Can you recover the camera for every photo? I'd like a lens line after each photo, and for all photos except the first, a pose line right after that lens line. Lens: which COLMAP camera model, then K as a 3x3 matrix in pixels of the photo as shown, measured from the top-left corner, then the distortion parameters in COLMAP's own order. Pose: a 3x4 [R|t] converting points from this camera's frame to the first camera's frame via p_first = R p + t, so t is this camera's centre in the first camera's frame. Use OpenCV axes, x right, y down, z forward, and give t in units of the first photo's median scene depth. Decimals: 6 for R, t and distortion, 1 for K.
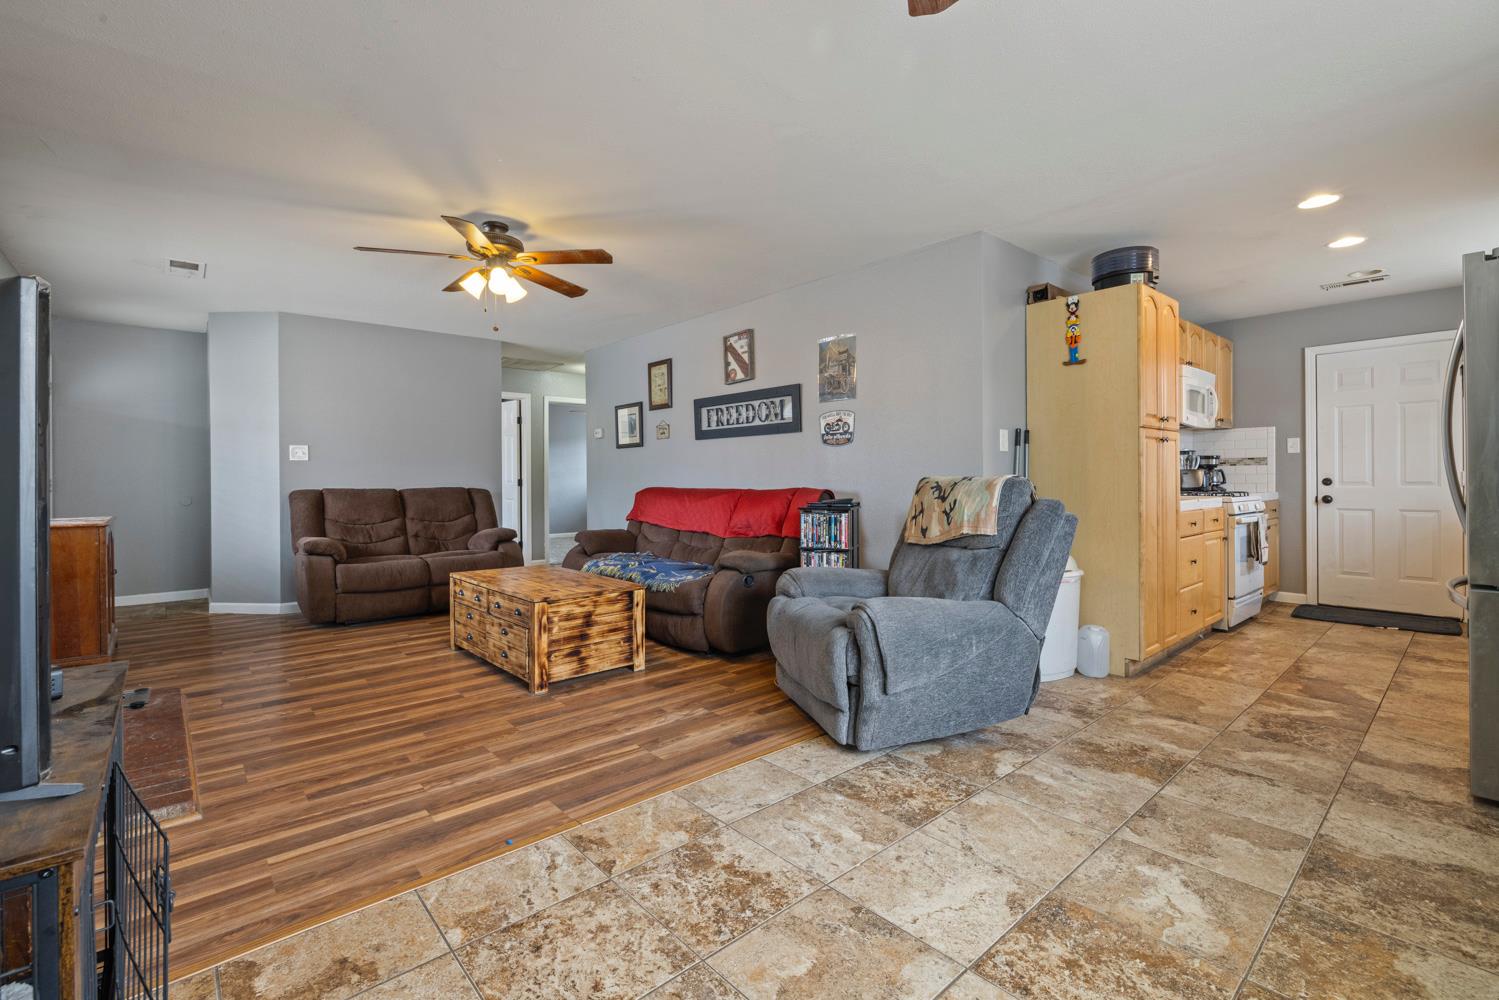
lens RADIAL K [[678.8, 0, 742.1], [0, 678.8, 481.1], [0, 0, 1]] dist [-0.002262, 0.000522]
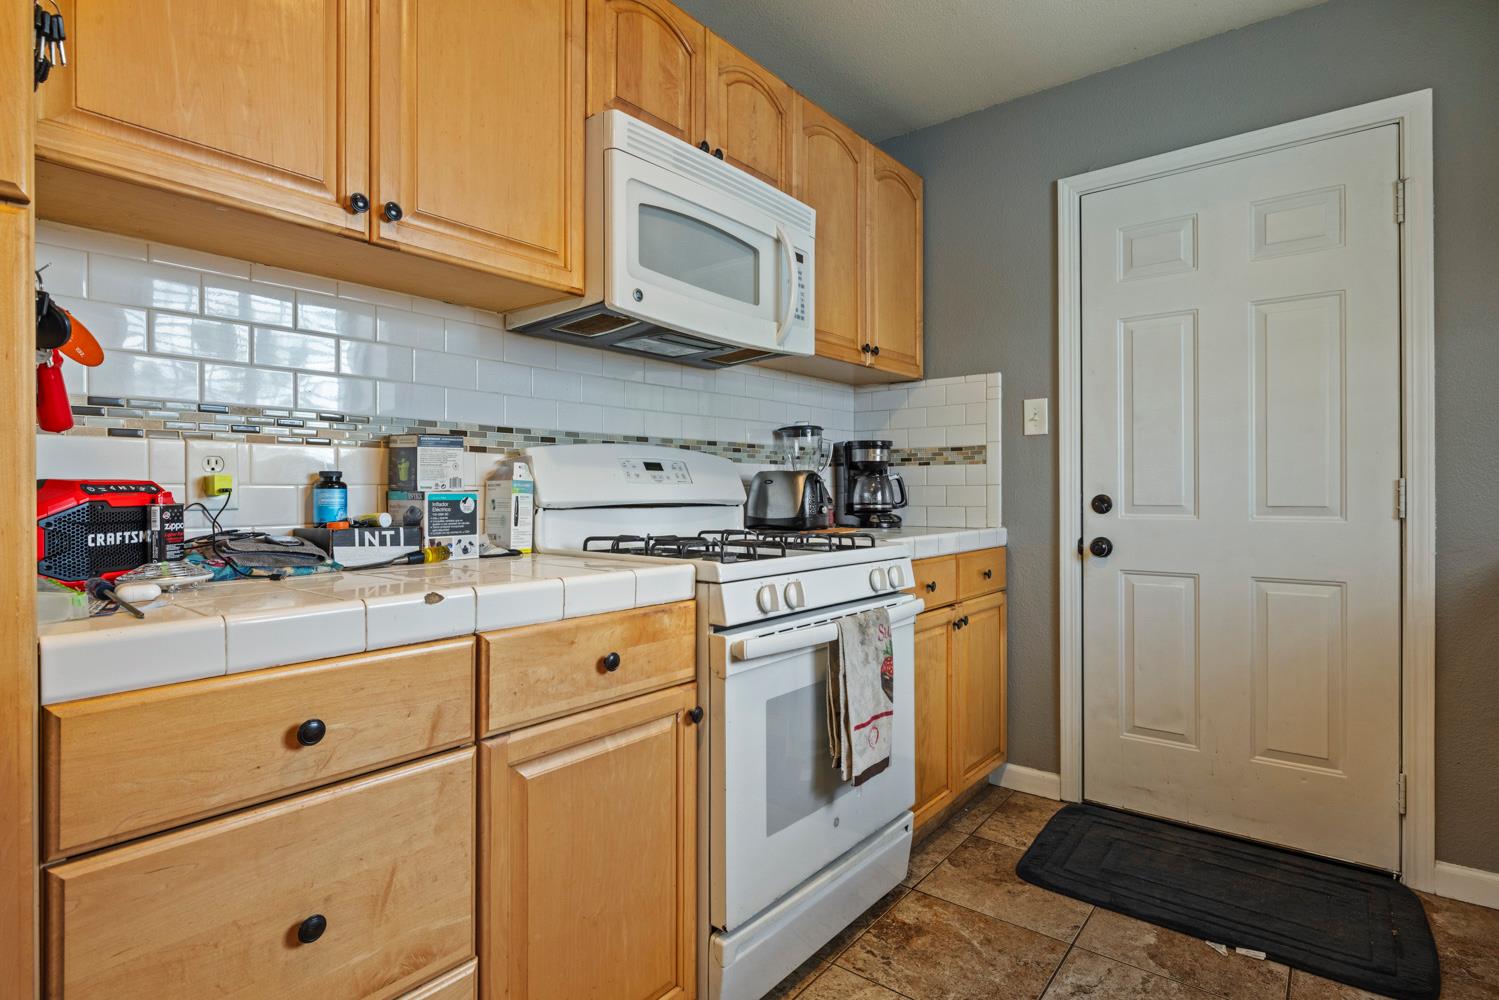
lens RADIAL K [[764.2, 0, 744.8], [0, 764.2, 492.2], [0, 0, 1]] dist [-0.005015, 0.002420]
pose [[0.985124, 0.004899, 0.171776, 0.569131], [-0.004366, 0.999984, -0.003480, -0.003651], [-0.171791, 0.002679, 0.985130, 0.580423]]
